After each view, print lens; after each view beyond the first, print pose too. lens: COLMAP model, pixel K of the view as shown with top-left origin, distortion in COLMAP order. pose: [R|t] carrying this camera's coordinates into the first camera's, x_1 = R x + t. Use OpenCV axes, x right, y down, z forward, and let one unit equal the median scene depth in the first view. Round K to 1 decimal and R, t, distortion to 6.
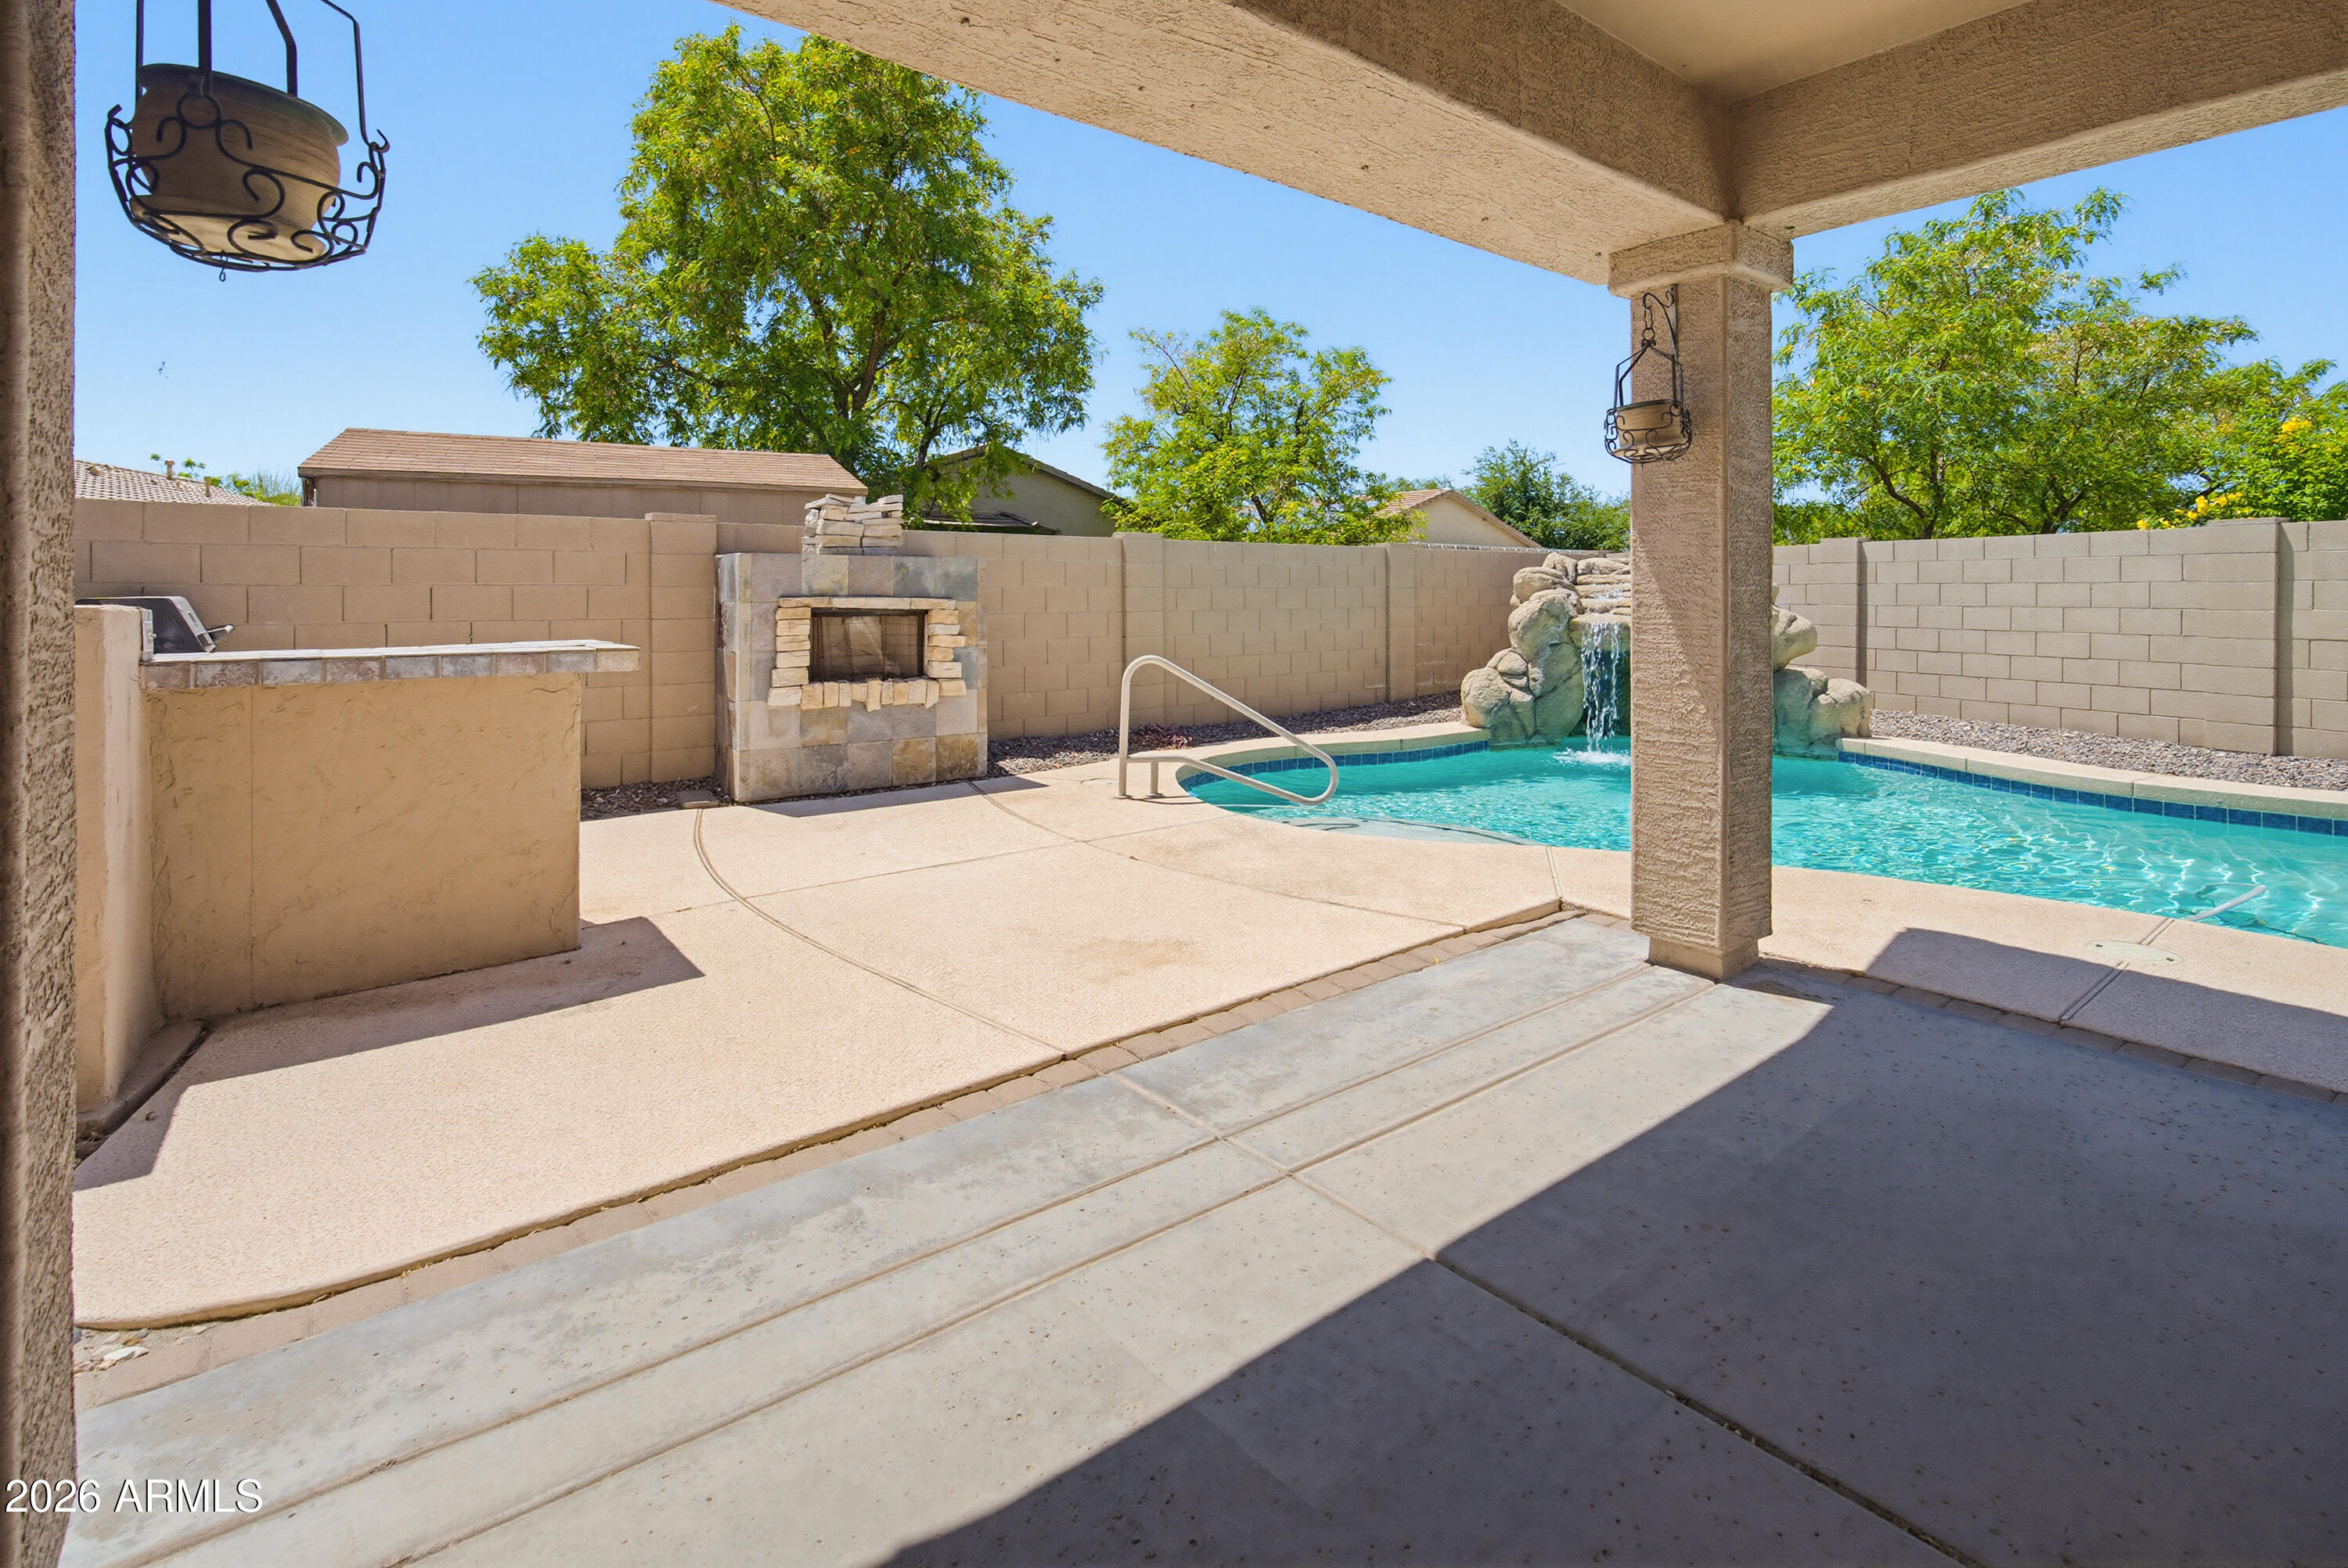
lens RADIAL K [[1111.7, 0, 1187.9], [0, 1111.7, 589.7], [0, 0, 1]] dist [0.000018, -0.000016]
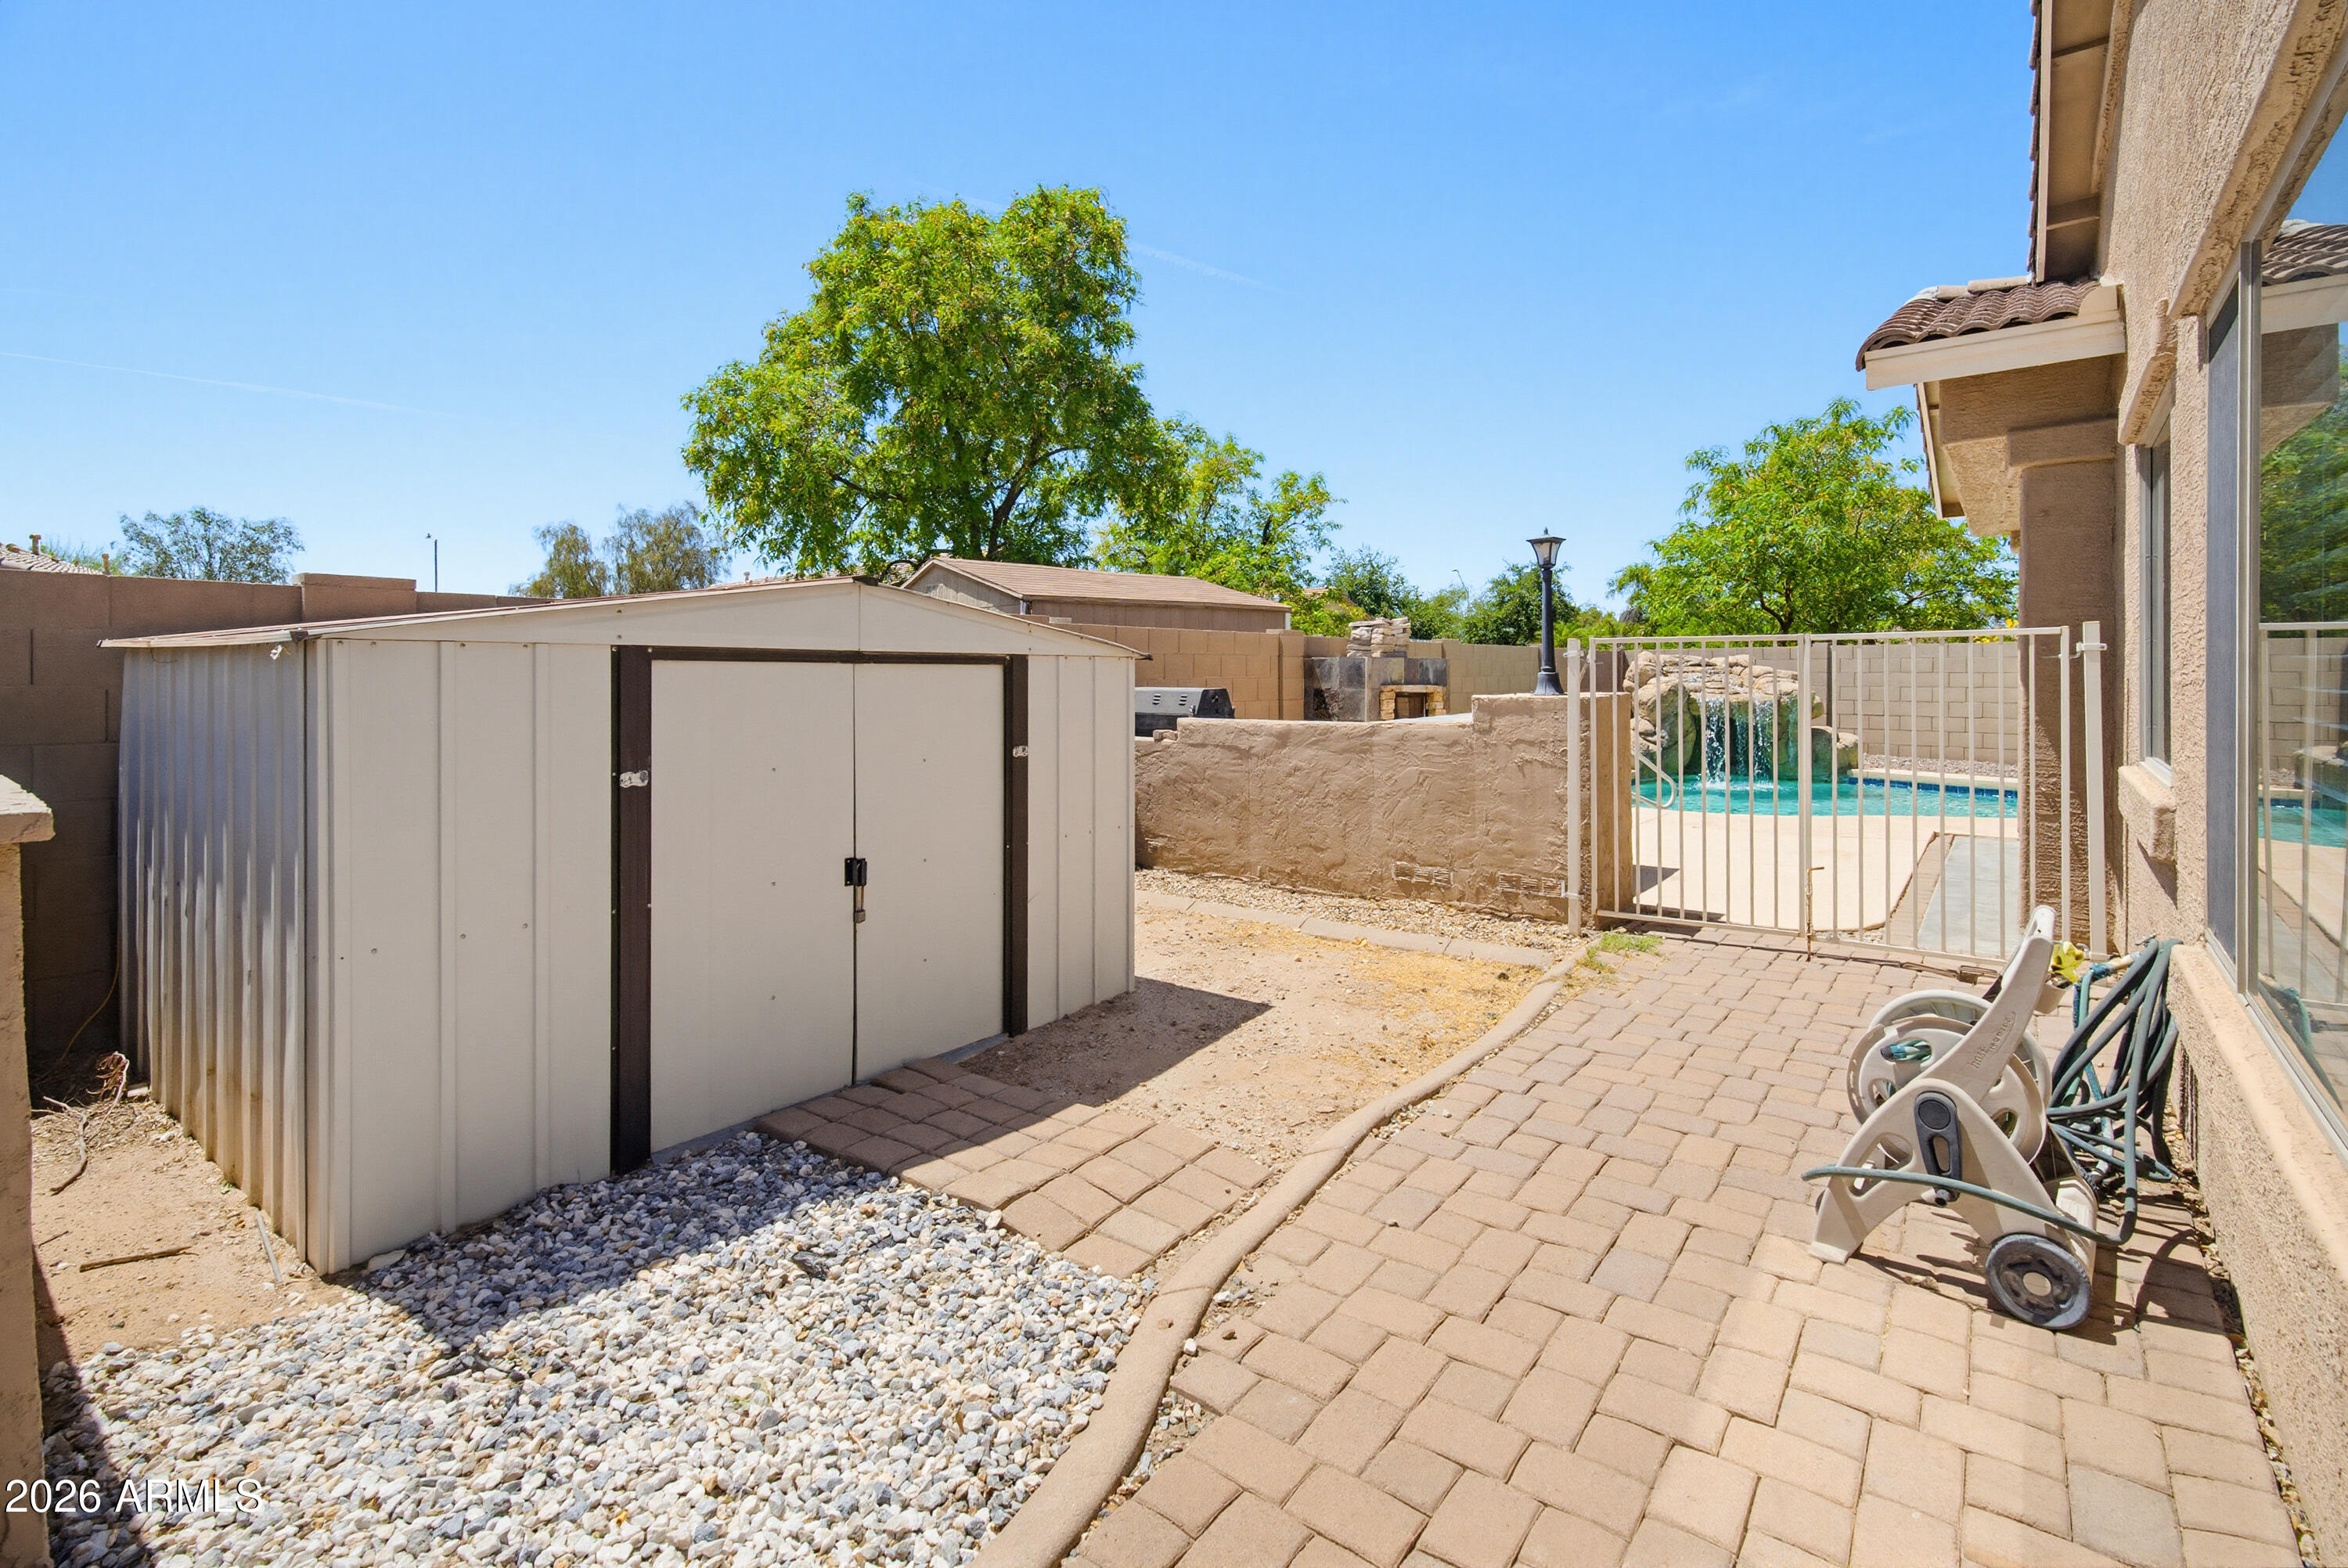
lens RADIAL K [[1073.8, 0, 1184.3], [0, 1073.8, 698.3], [0, 0, 1]] dist [-0.003033, -0.000467]
pose [[0.973576, -0.007494, 0.228242, -0.666095], [0.001938, 0.999697, 0.024556, -0.008470], [-0.228357, -0.023465, 0.973295, -0.271113]]
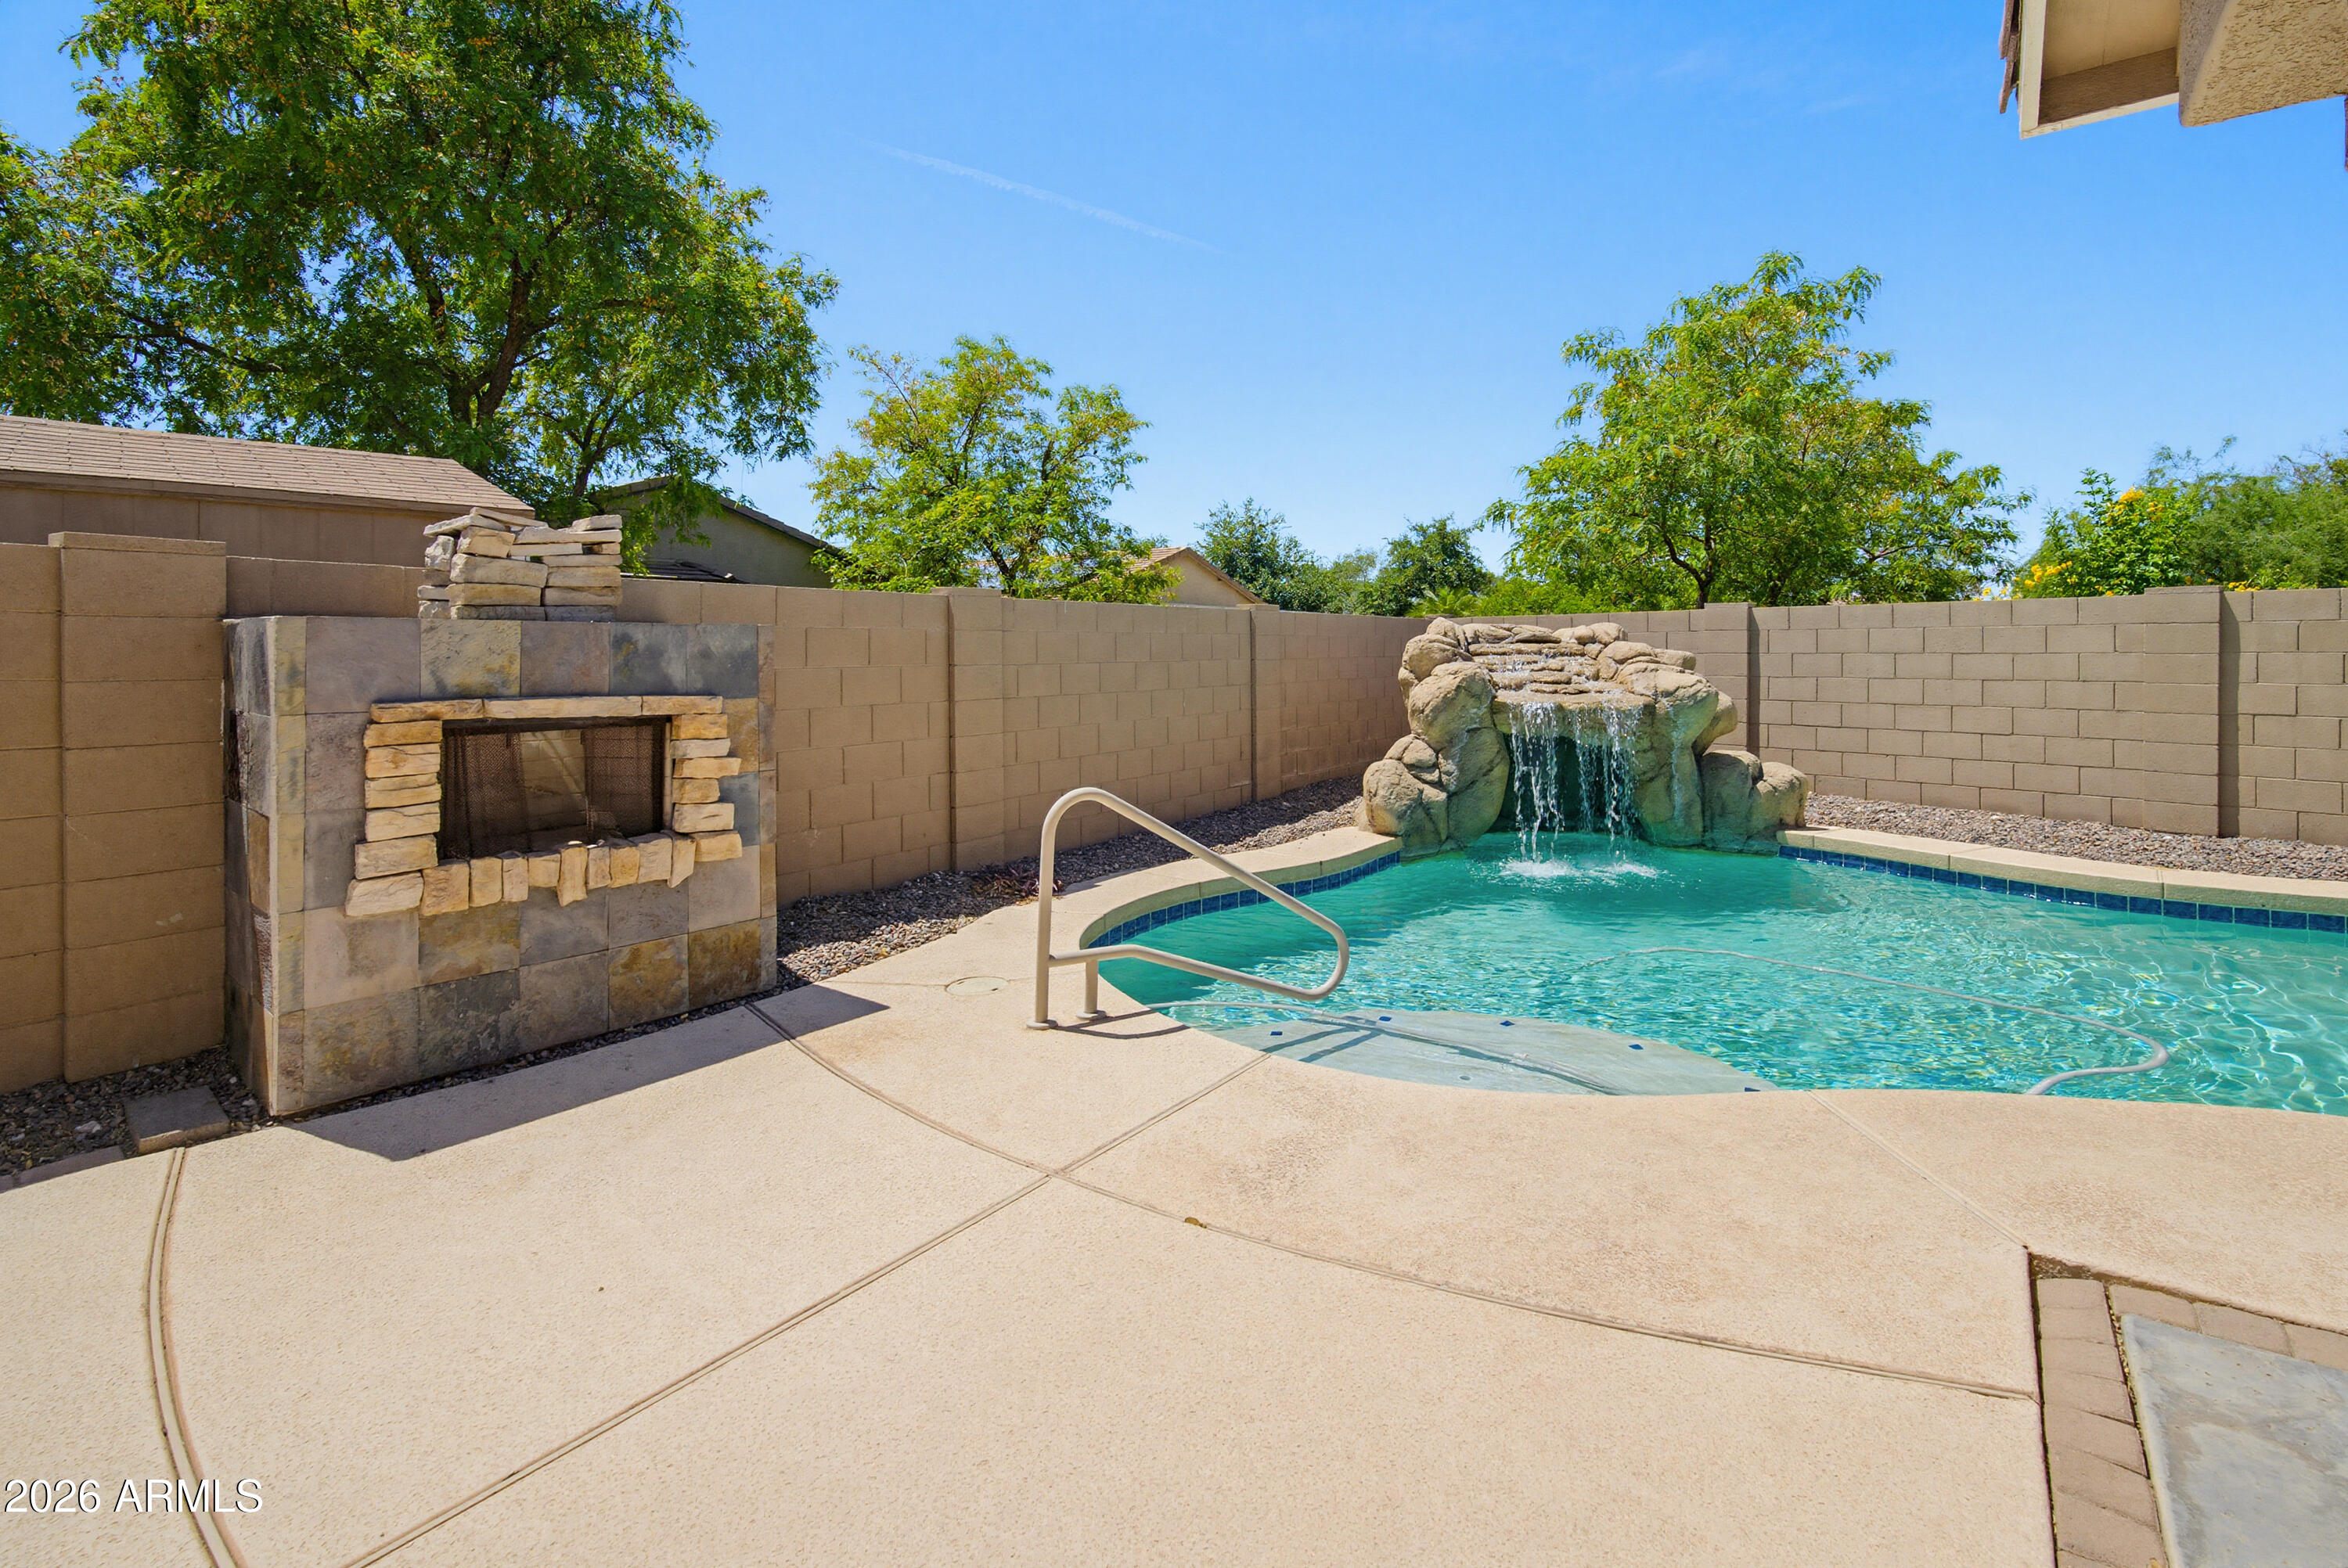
lens RADIAL K [[1122.1, 0, 1207.2], [0, 1122.1, 655.5], [0, 0, 1]] dist [0.001514, 0.001365]
pose [[0.956998, -0.005106, 0.290049, -0.101301], [0.003627, 0.999978, 0.005637, -0.011284], [-0.290071, -0.004343, 0.956995, 0.267315]]
